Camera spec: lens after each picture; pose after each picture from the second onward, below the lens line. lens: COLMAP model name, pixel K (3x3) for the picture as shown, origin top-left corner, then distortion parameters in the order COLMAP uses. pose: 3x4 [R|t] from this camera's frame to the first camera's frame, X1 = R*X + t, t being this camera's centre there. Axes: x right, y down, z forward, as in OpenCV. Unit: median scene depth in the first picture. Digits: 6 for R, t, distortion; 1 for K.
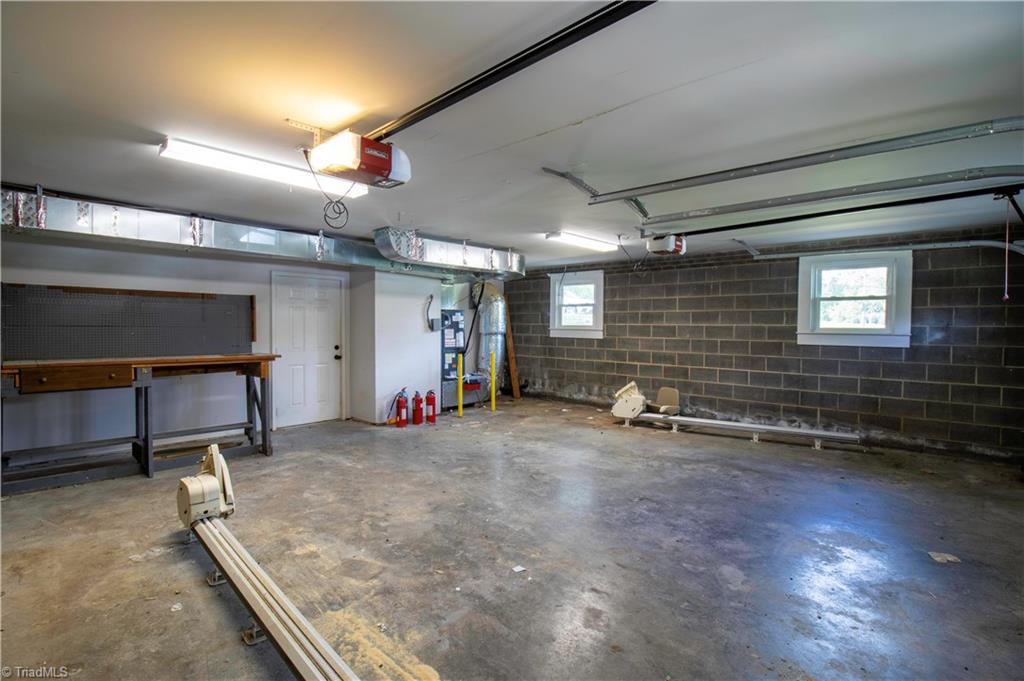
lens RADIAL K [[475.0, 0, 520.0], [0, 475.0, 336.3], [0, 0, 1]] dist [-0.006489, -0.009851]
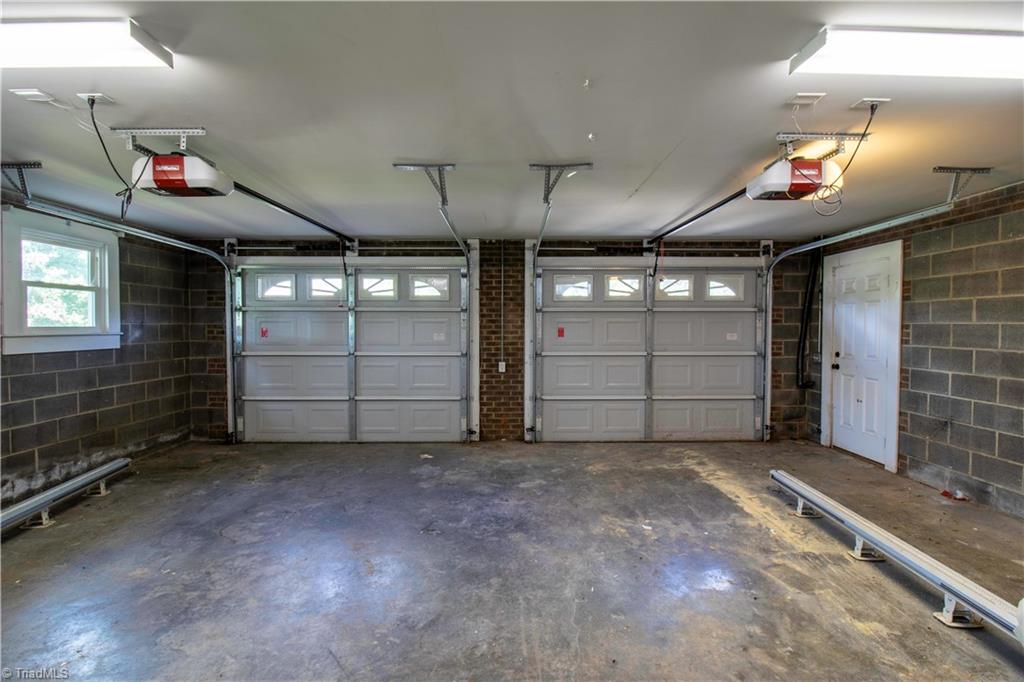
lens RADIAL K [[475.0, 0, 517.1], [0, 475.0, 337.2], [0, 0, 1]] dist [-0.006489, -0.009851]
pose [[-0.678129, -0.024324, 0.734541, -0.467226], [0.014030, 0.998842, 0.046029, -0.037546], [-0.734809, 0.041519, -0.677002, 1.460334]]
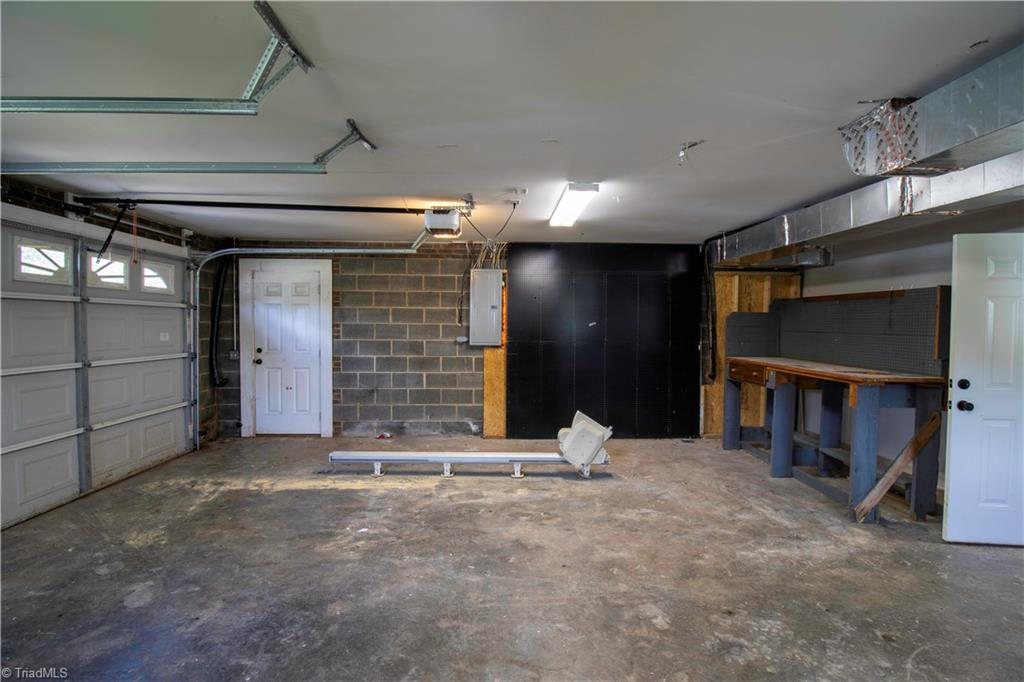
lens RADIAL K [[475.0, 0, 517.6], [0, 475.0, 337.9], [0, 0, 1]] dist [-0.006489, -0.009851]
pose [[-0.710419, 0.006307, -0.703751, 0.397791], [-0.030257, 0.998762, 0.039495, -0.035512], [0.703128, 0.049351, -0.709348, 1.498447]]
